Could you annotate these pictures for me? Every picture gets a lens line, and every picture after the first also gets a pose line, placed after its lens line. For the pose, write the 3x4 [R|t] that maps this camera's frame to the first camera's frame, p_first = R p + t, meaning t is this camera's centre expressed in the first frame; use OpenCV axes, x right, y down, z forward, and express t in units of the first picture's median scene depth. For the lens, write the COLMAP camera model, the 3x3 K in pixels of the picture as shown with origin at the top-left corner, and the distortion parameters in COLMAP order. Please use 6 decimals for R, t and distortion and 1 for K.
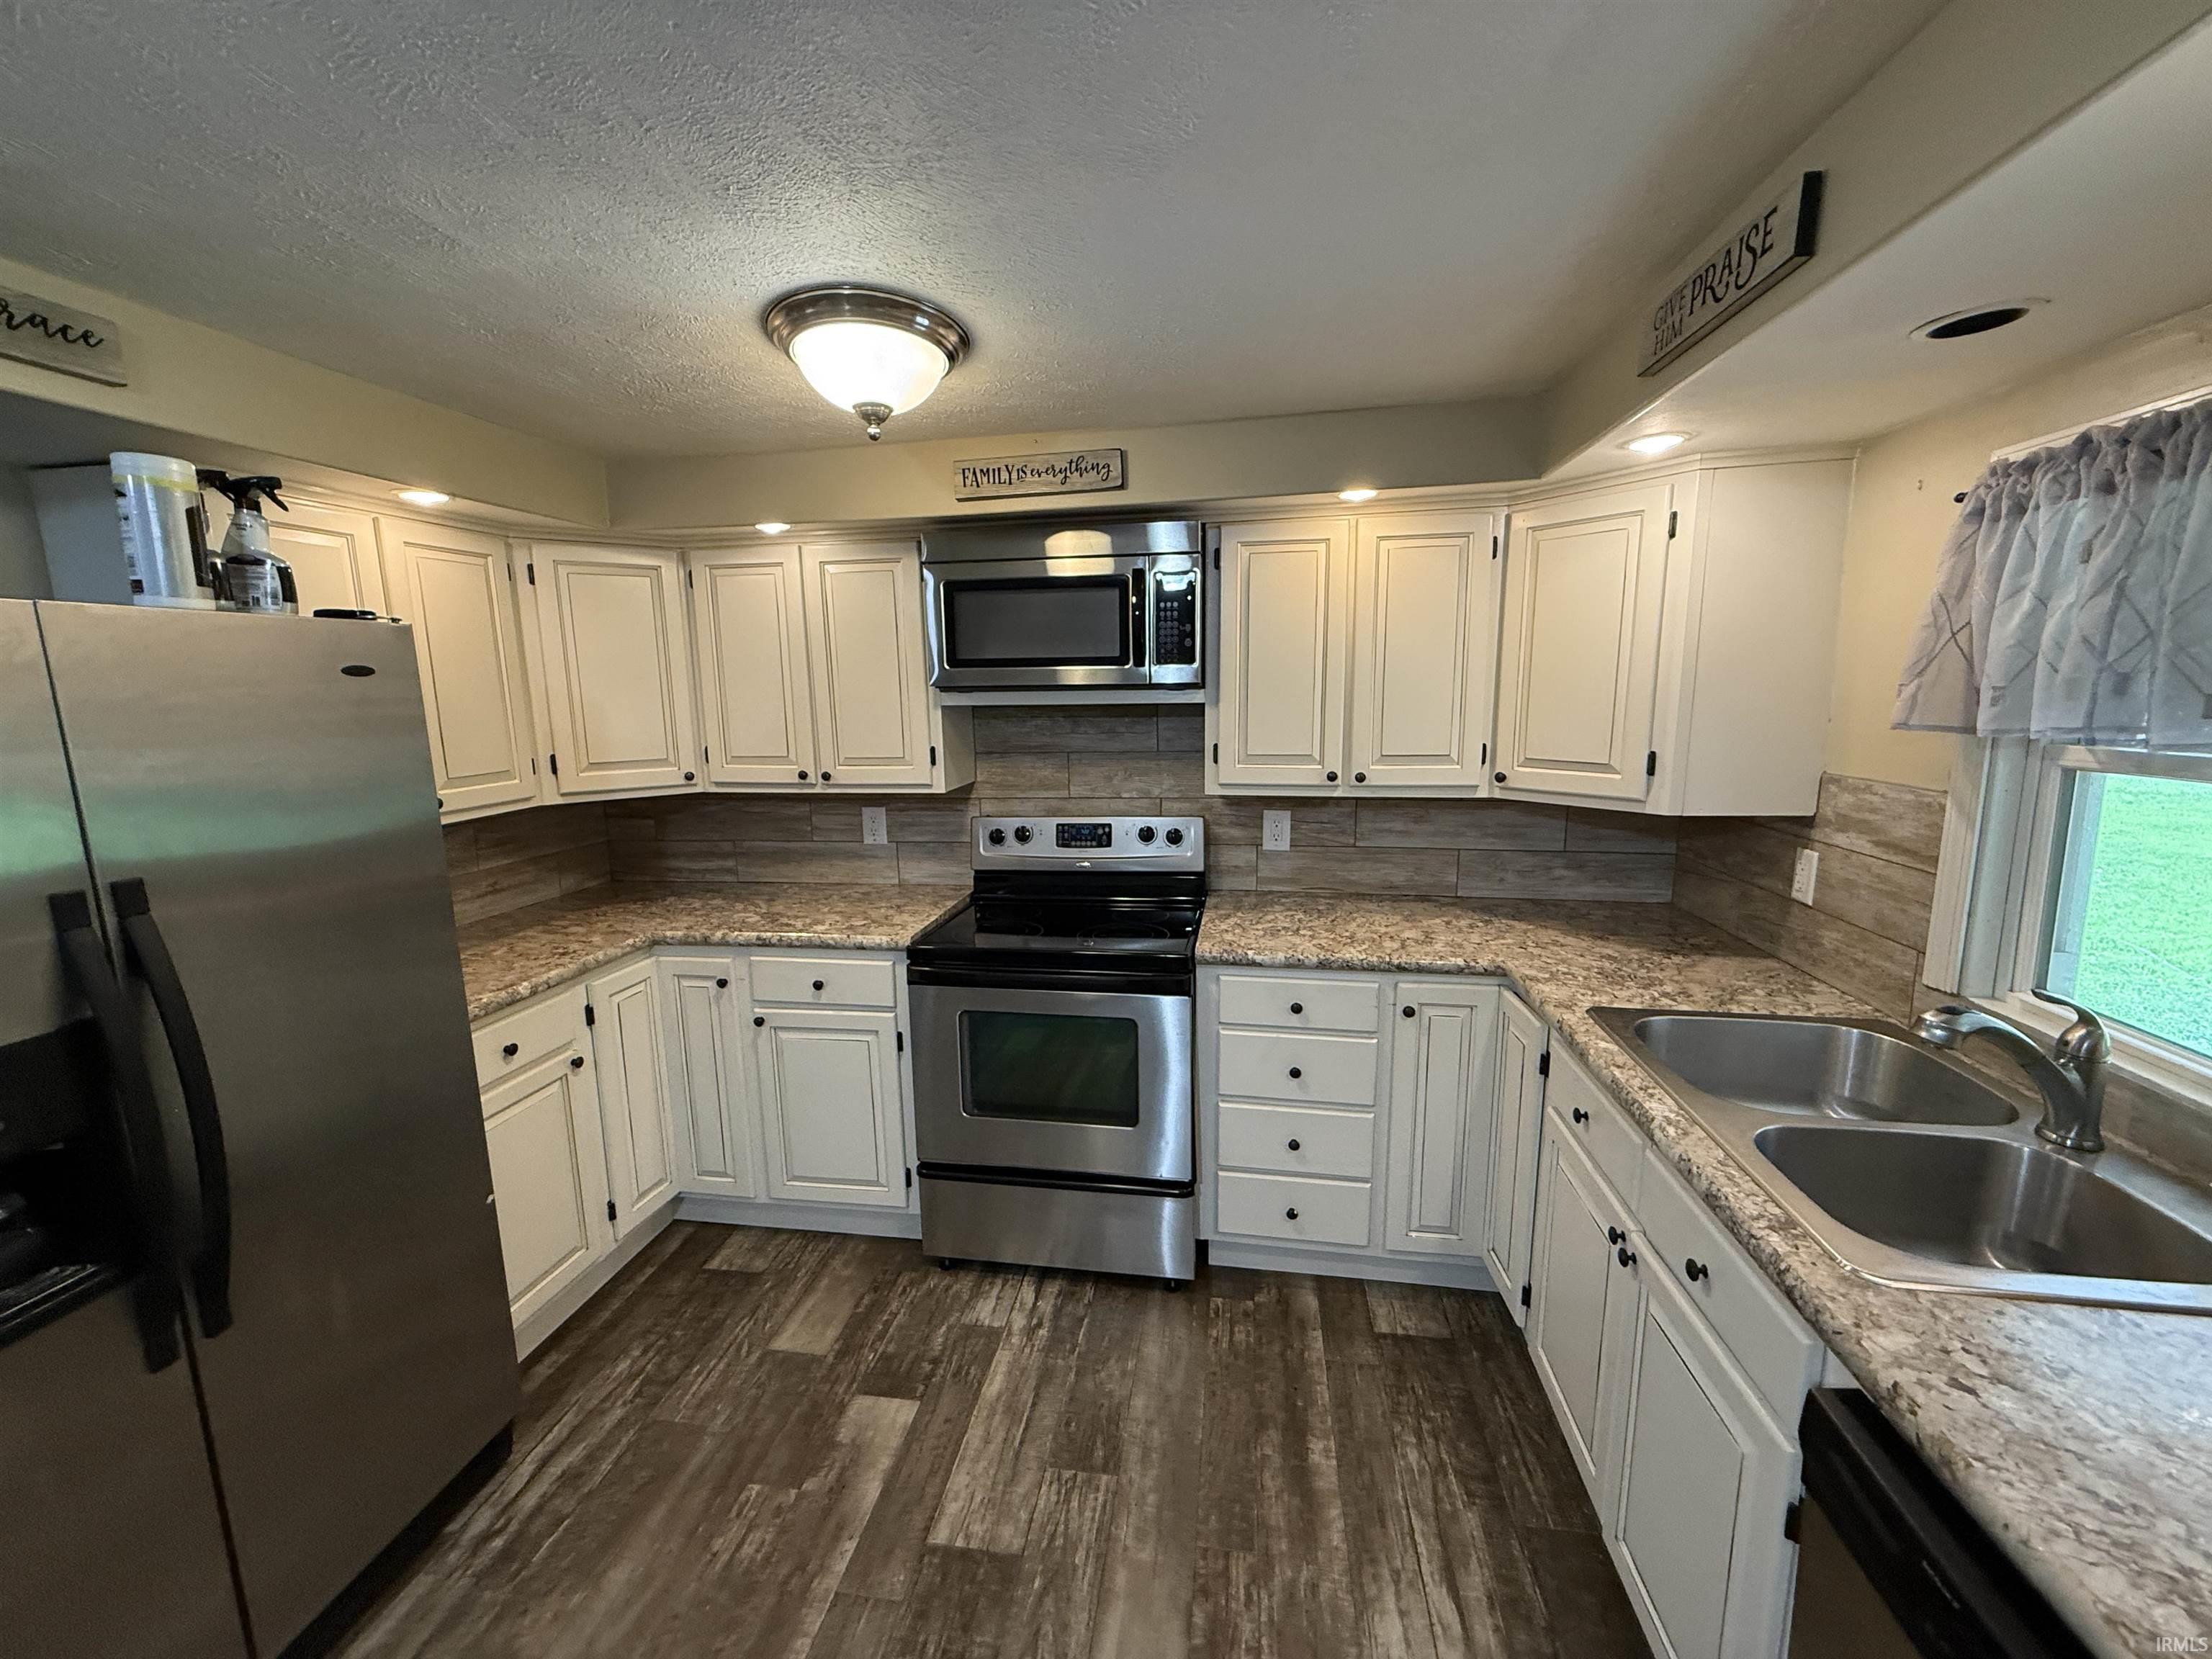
lens RADIAL K [[884.4, 0, 1104.7], [0, 884.4, 827.6], [0, 0, 1]] dist [0.001366, -0.000450]
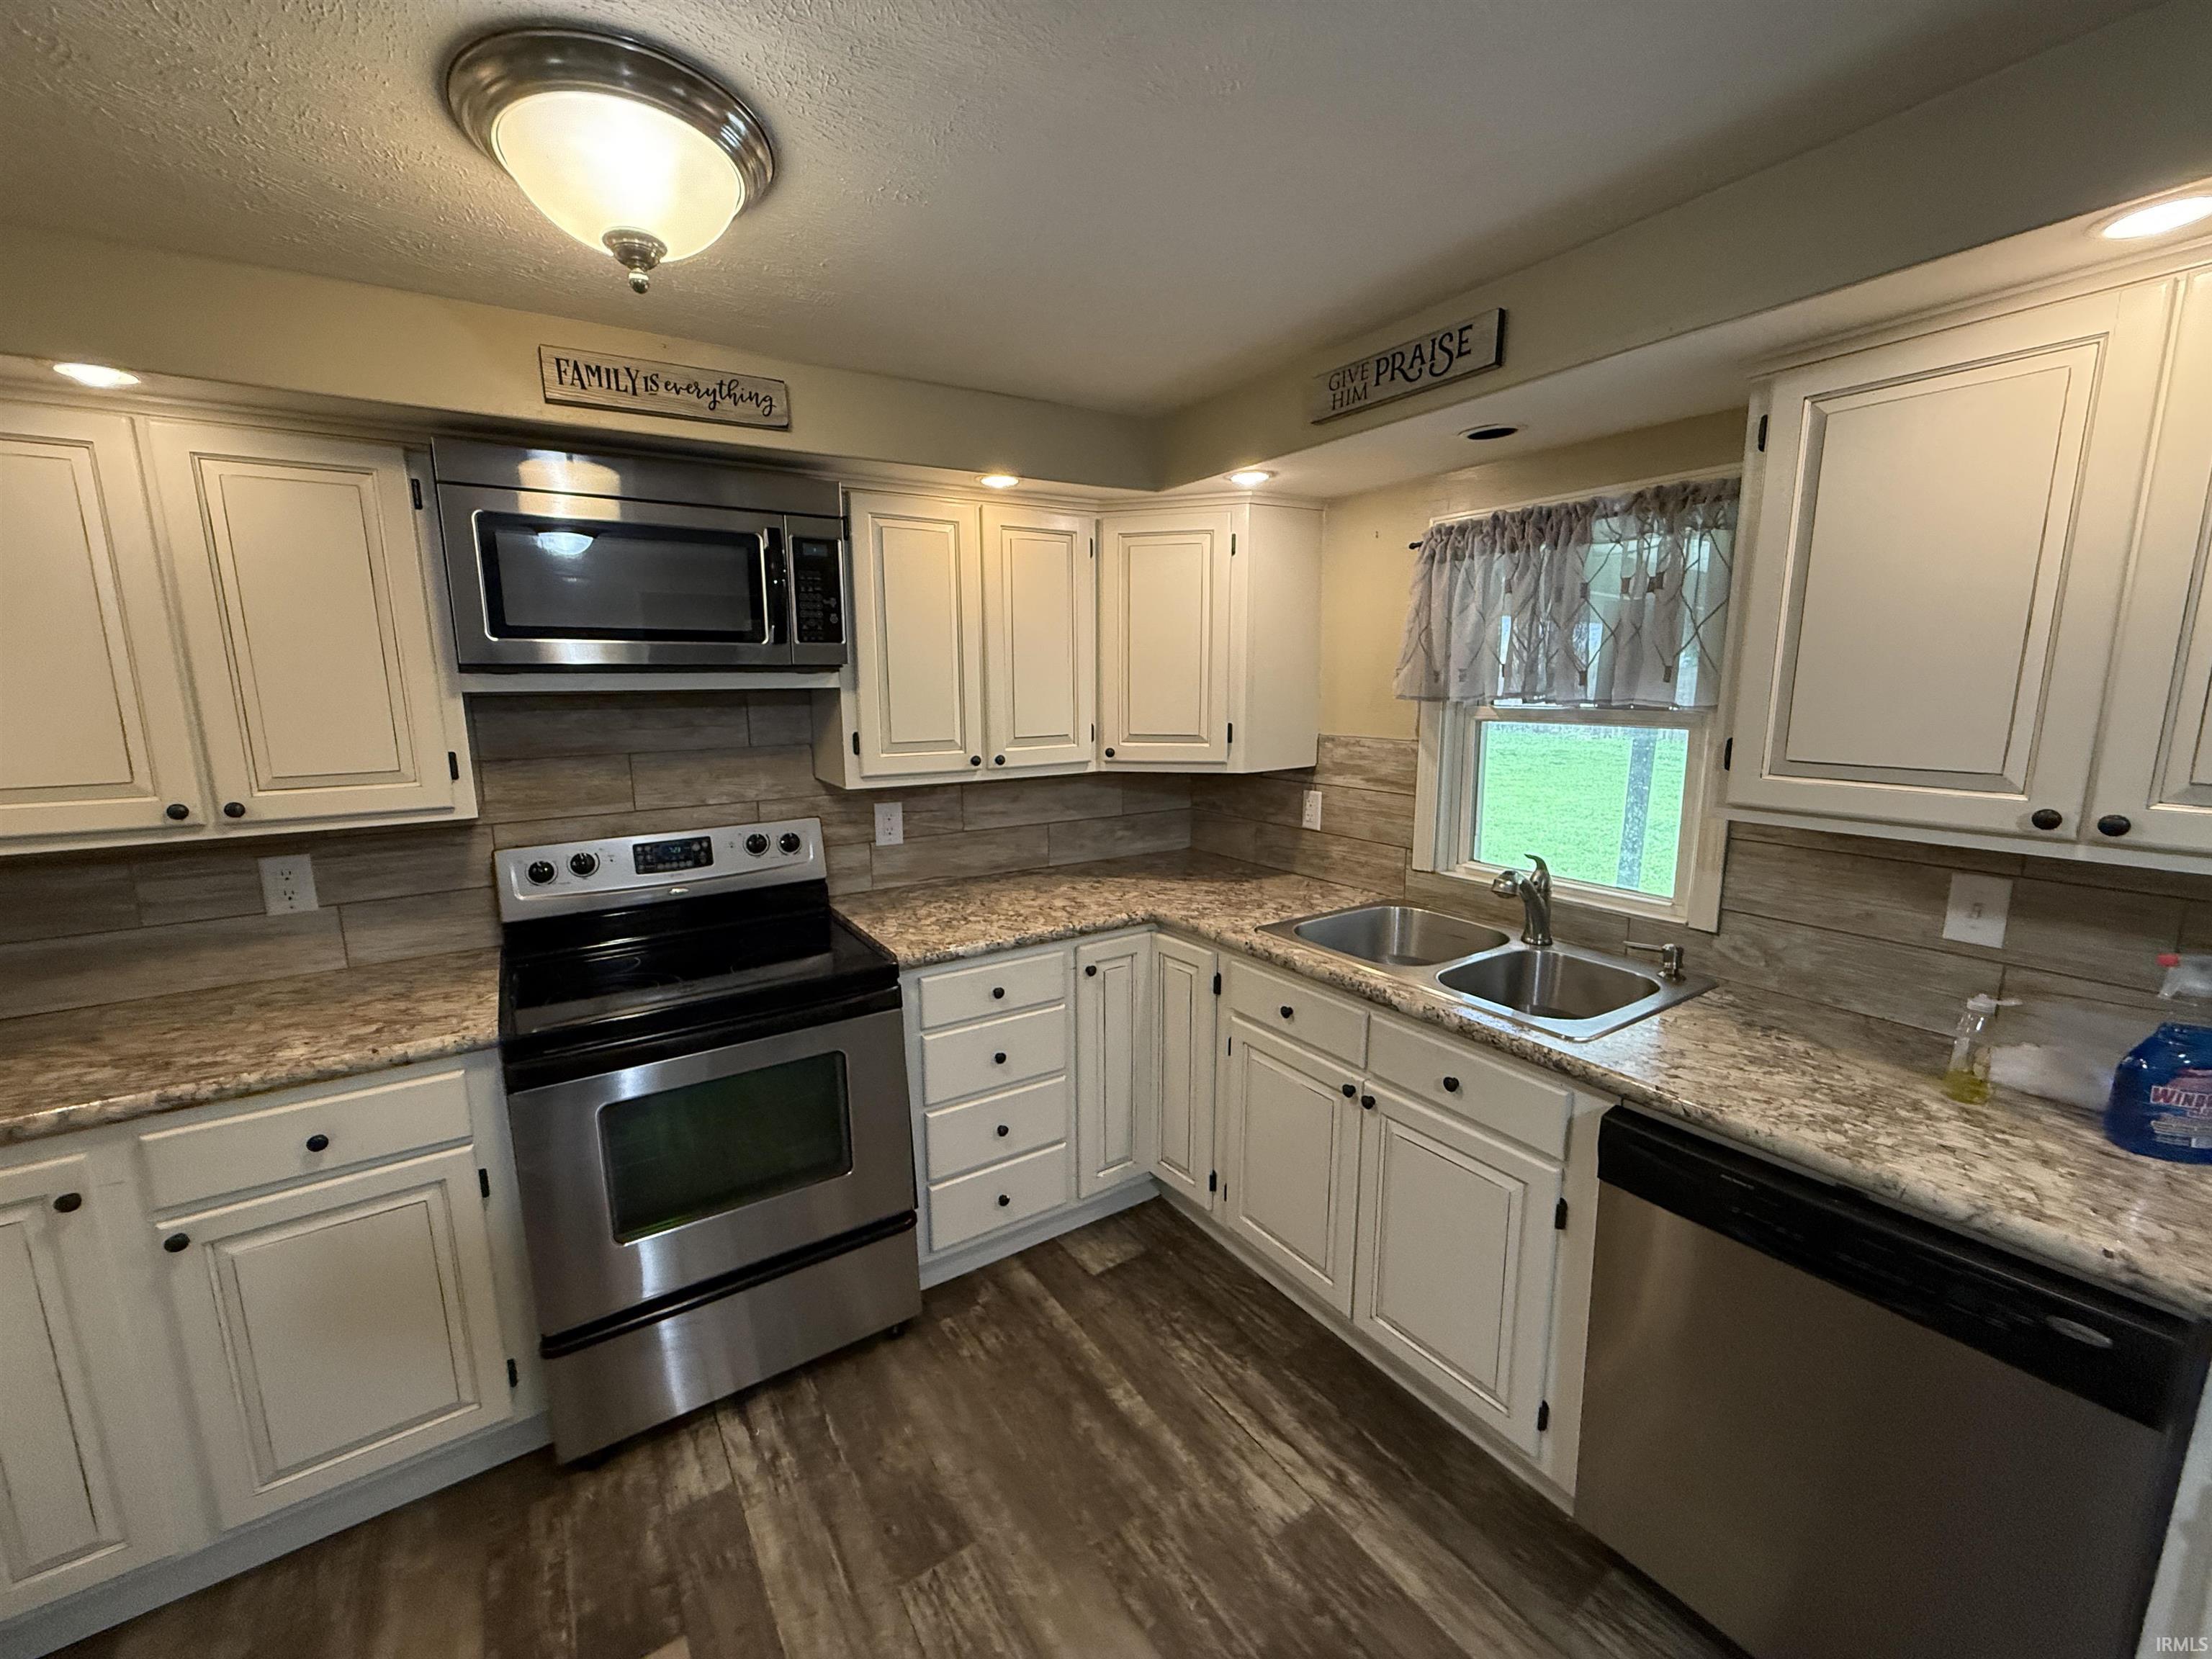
lens RADIAL K [[881.8, 0, 1110.2], [0, 881.8, 825.8], [0, 0, 1]] dist [0.001902, -0.000205]
pose [[0.733044, -0.104756, 0.672066, -0.315247], [0.107848, 0.993470, 0.037221, -0.005289], [-0.671577, 0.045196, 0.739555, 0.163982]]
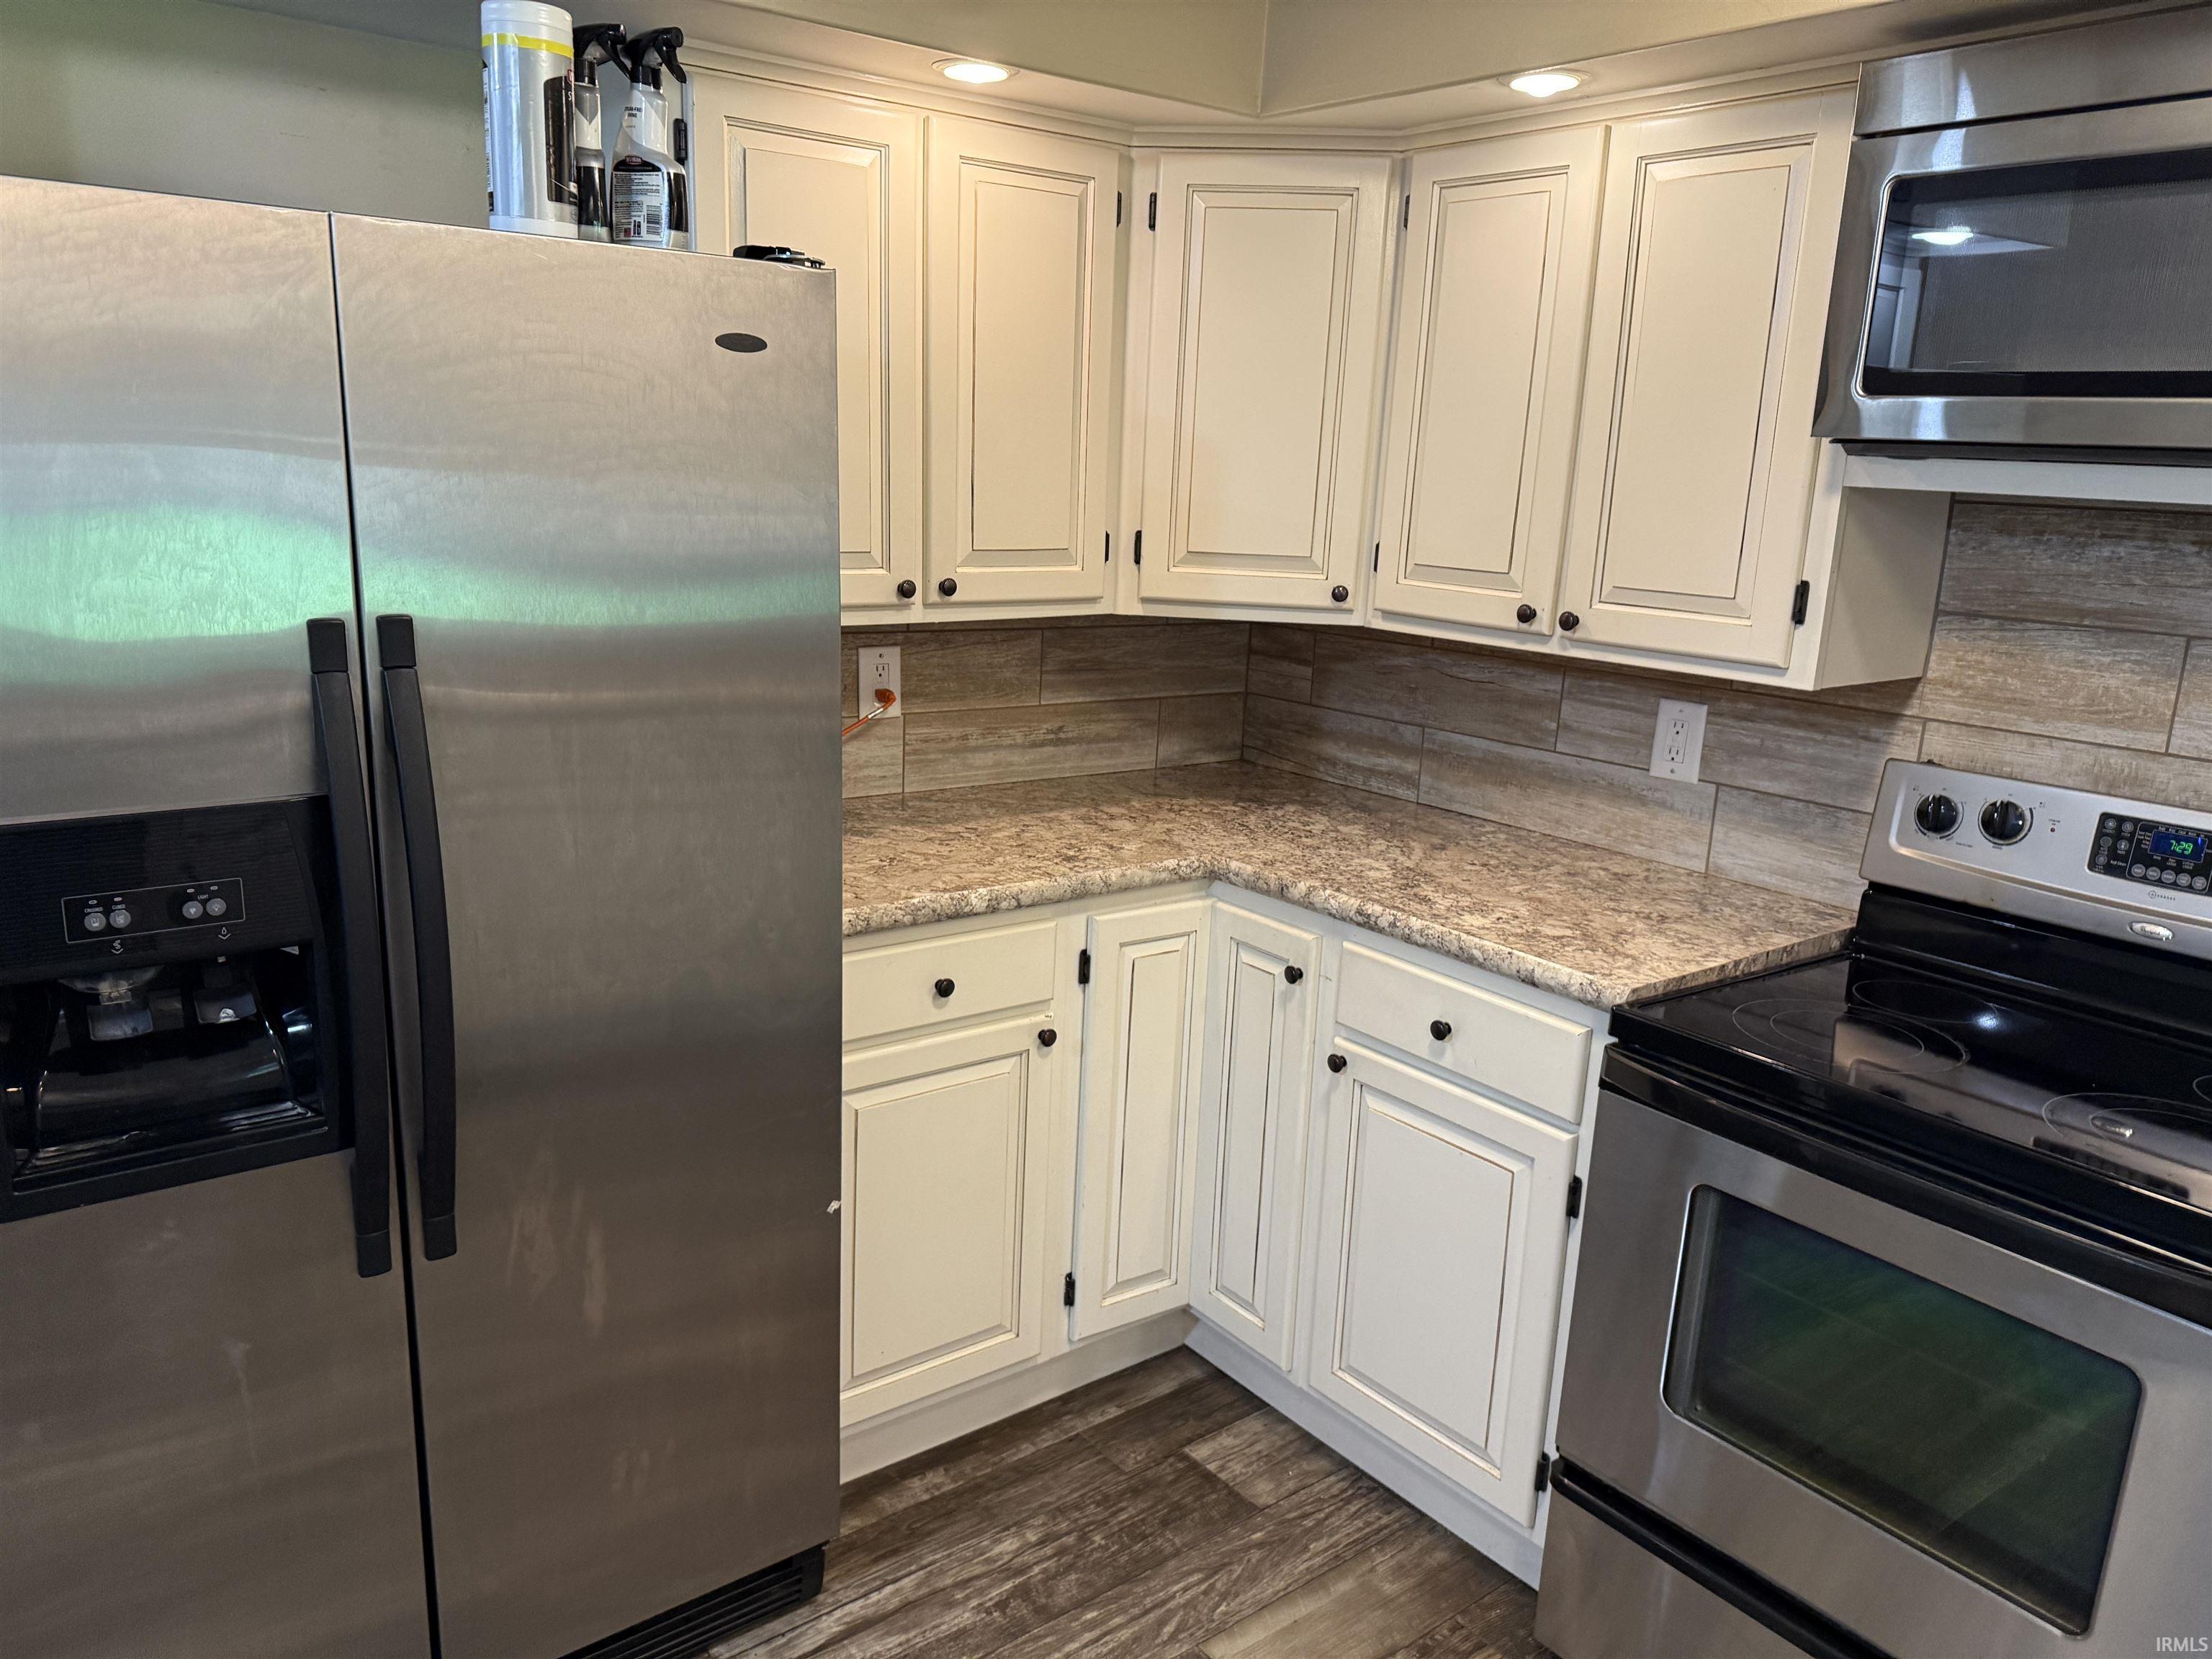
lens RADIAL K [[1560.1, 0, 1112.7], [0, 1560.1, 839.9], [0, 0, 1]] dist [0.125012, -0.220369]
pose [[0.733483, 0.209333, -0.646670, 0.096308], [-0.164616, 0.977780, 0.129801, -0.013136], [0.659472, 0.011246, 0.751645, 0.207444]]
